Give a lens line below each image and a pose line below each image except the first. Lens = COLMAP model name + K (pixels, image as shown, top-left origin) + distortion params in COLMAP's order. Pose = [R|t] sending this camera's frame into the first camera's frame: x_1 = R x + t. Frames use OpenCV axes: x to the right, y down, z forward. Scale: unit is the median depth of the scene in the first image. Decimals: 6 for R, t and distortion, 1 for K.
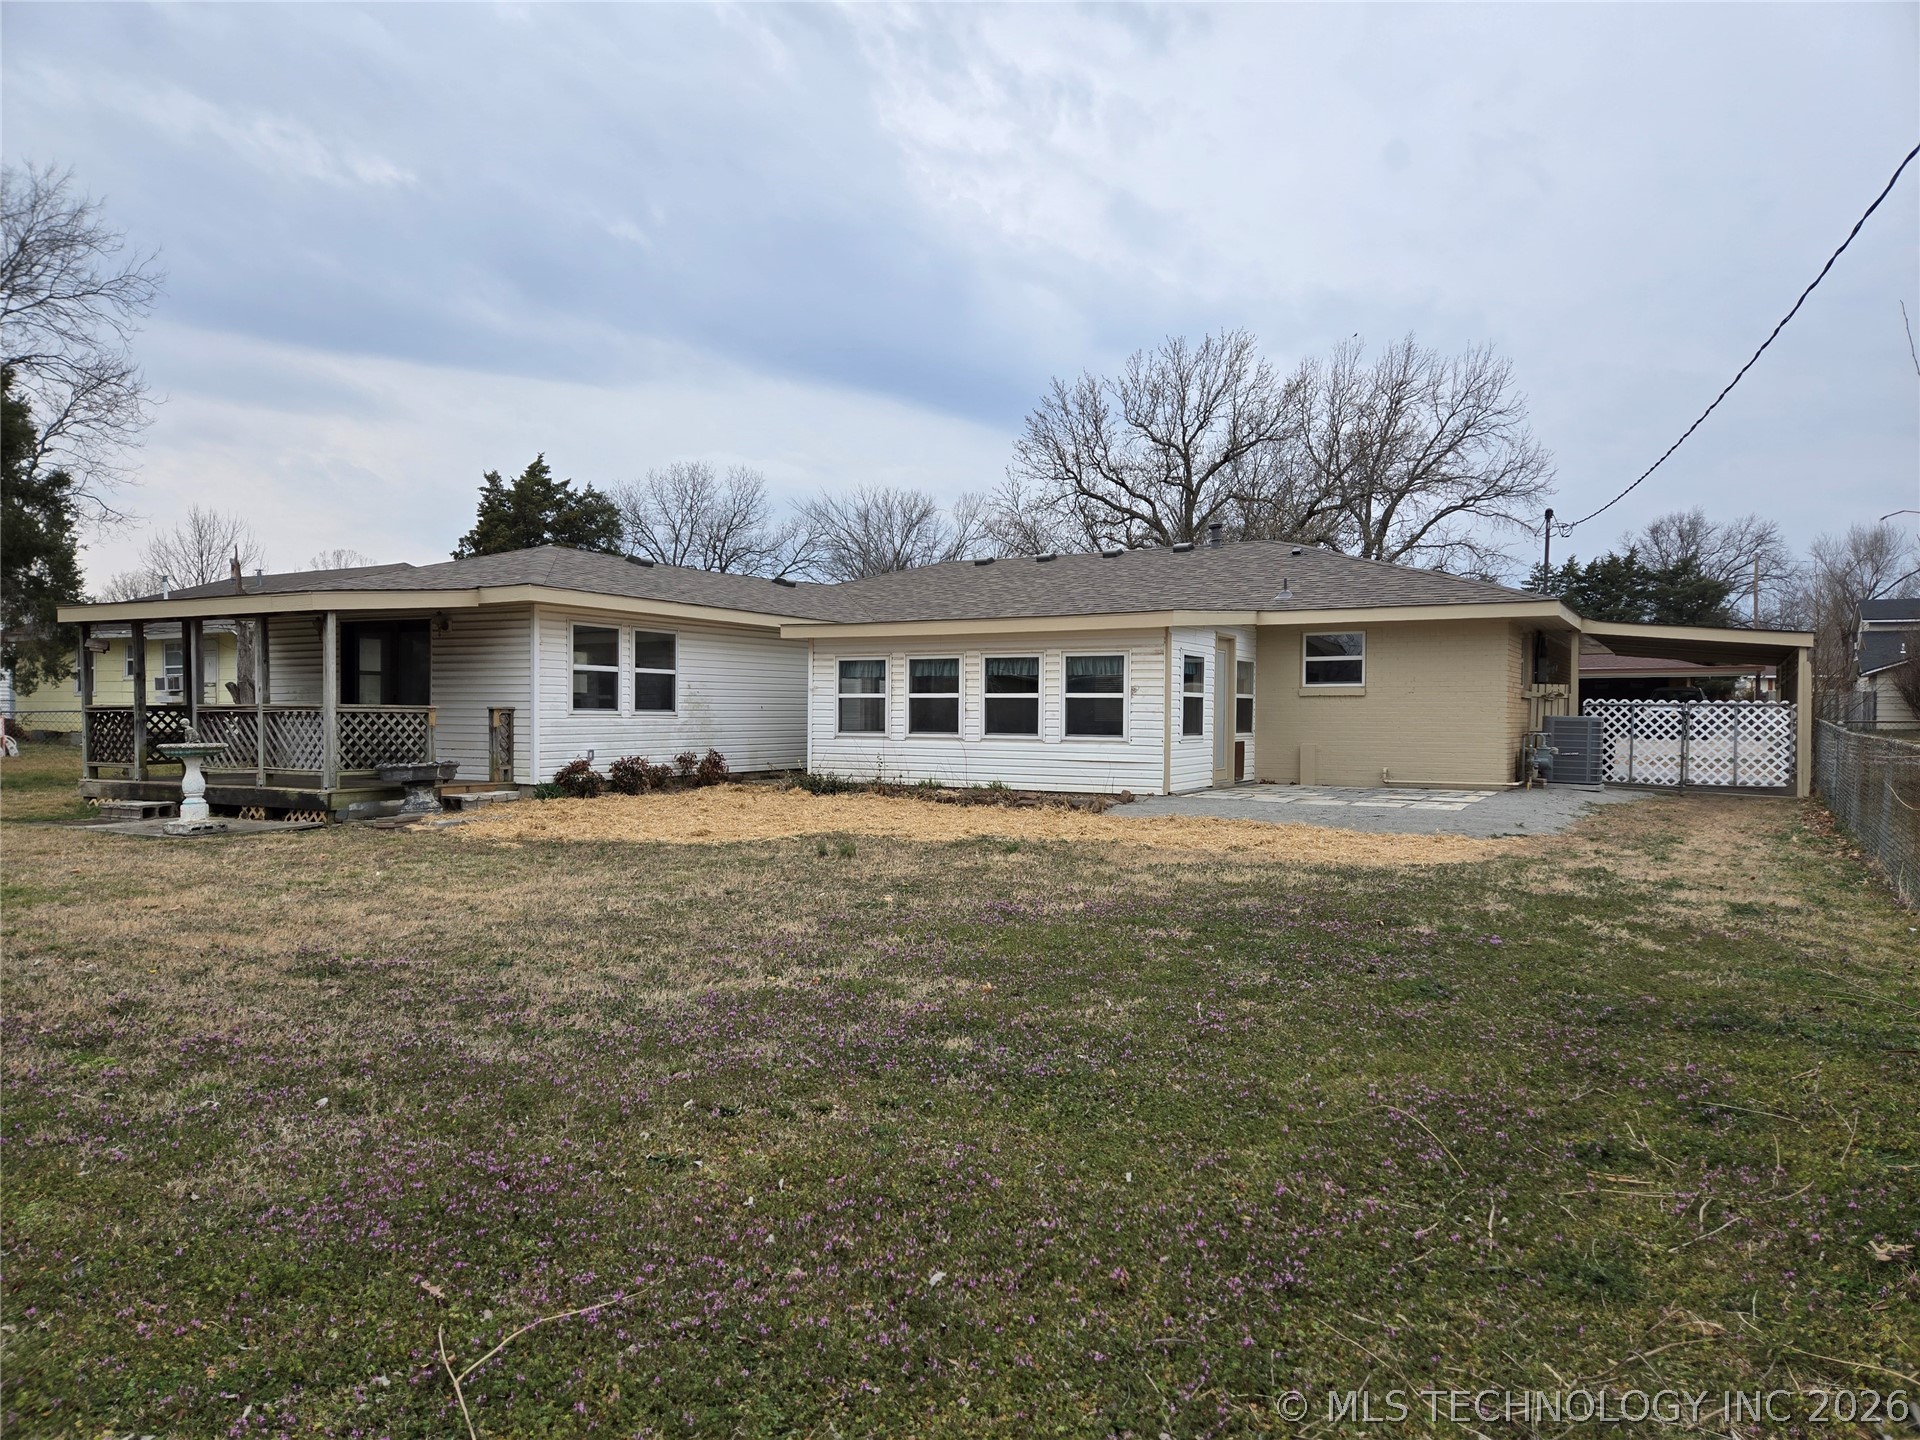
lens RADIAL K [[1278.4, 0, 954.4], [0, 1278.4, 716.6], [0, 0, 1]] dist [0.065965, -0.042269]
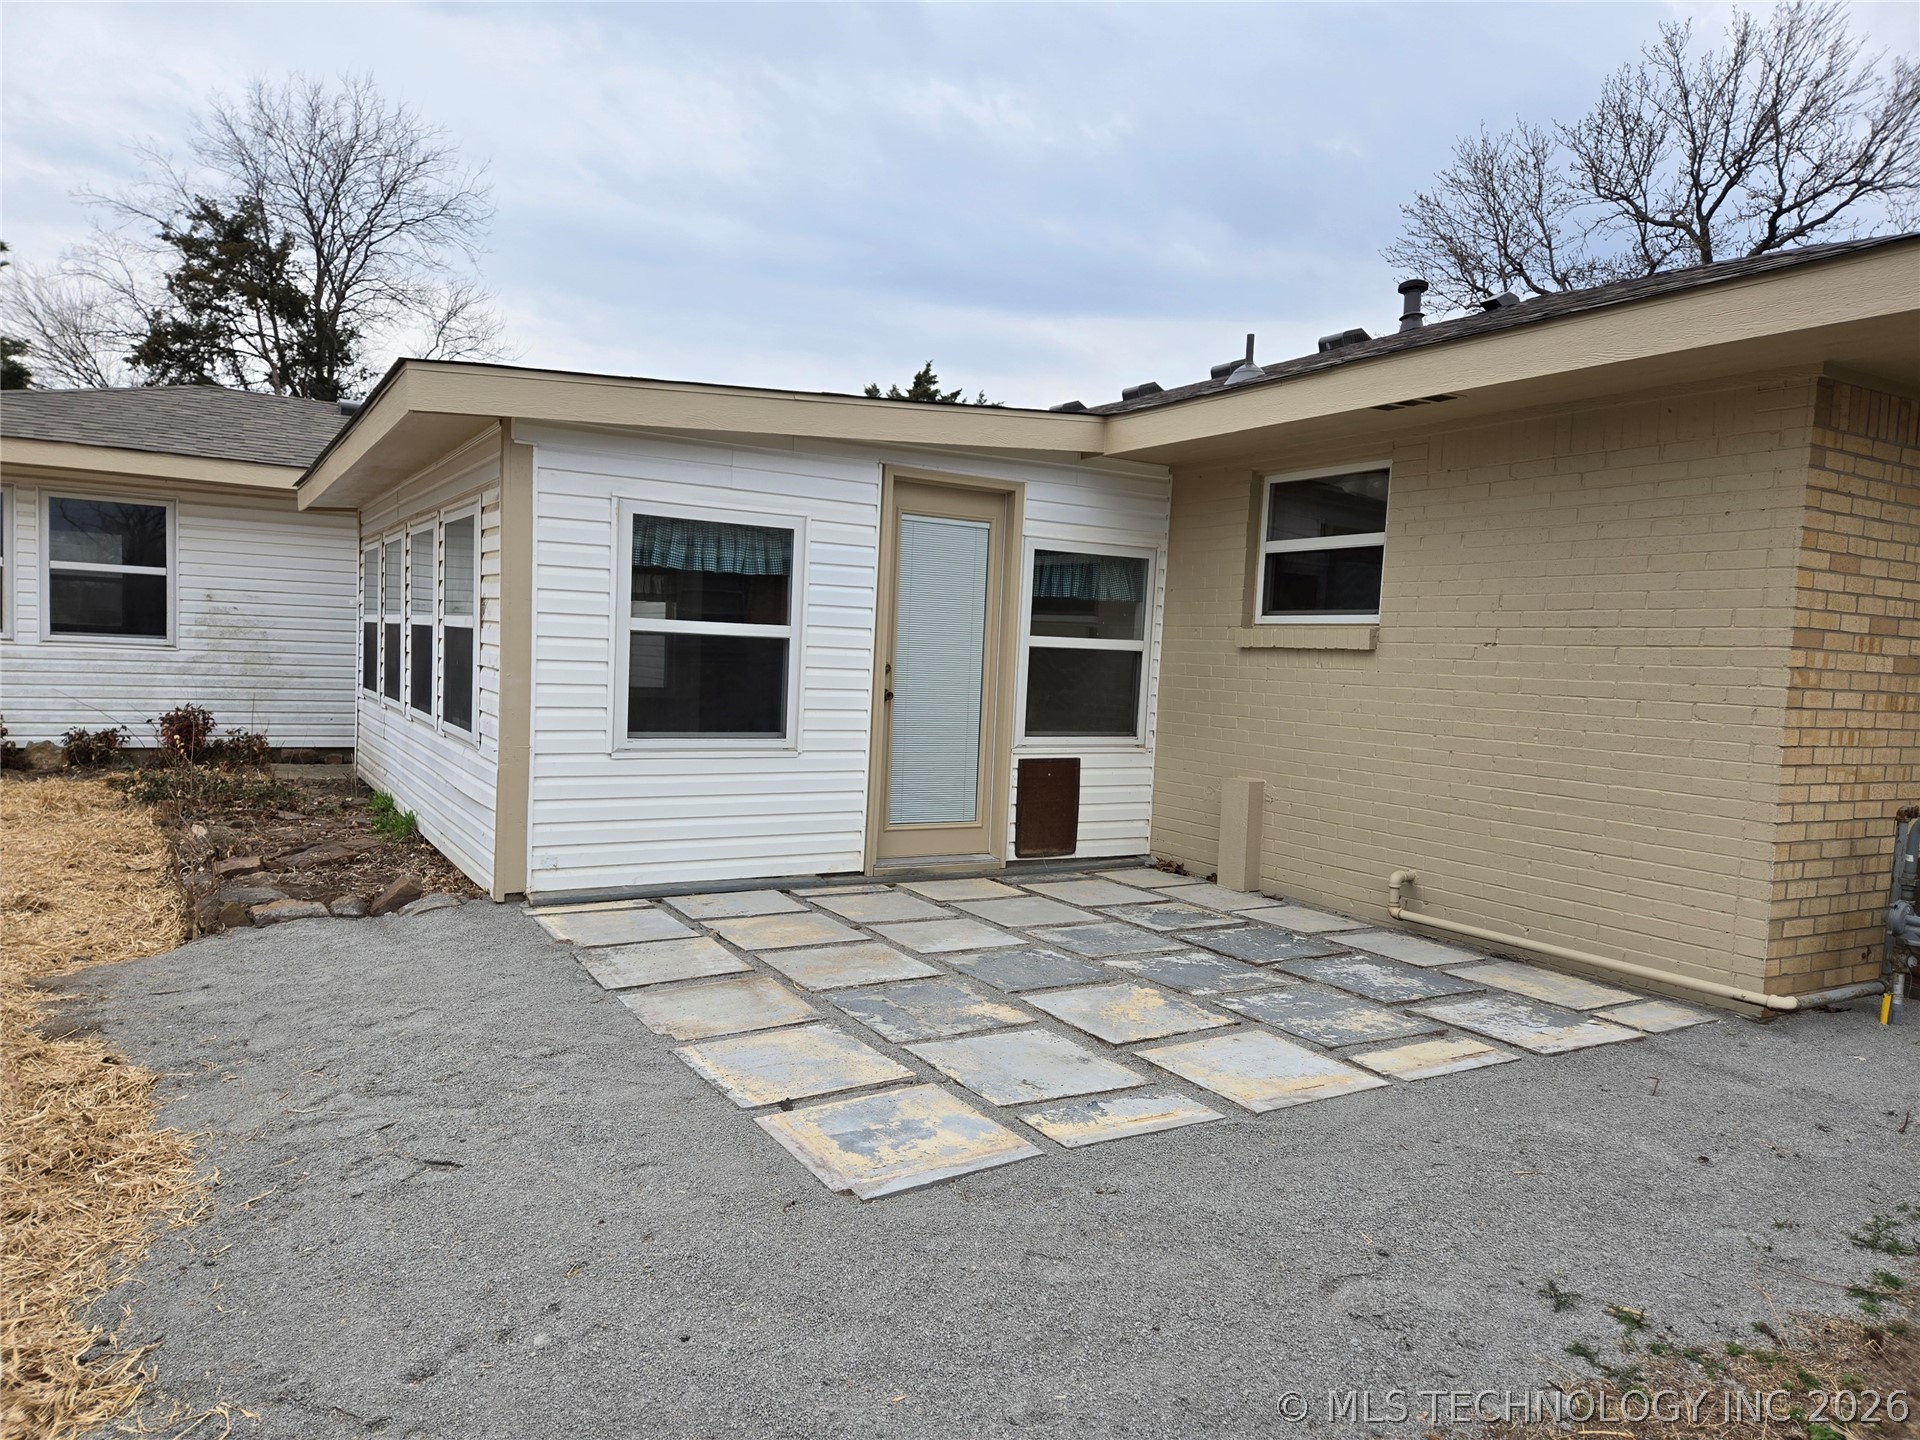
lens RADIAL K [[1278.4, 0, 965.7], [0, 1278.4, 731.7], [0, 0, 1]] dist [0.065965, -0.042269]
pose [[0.868557, 0.062205, -0.491670, 0.390883], [-0.038883, 0.997587, 0.057522, -0.010075], [0.494061, -0.030844, 0.868880, 0.650260]]
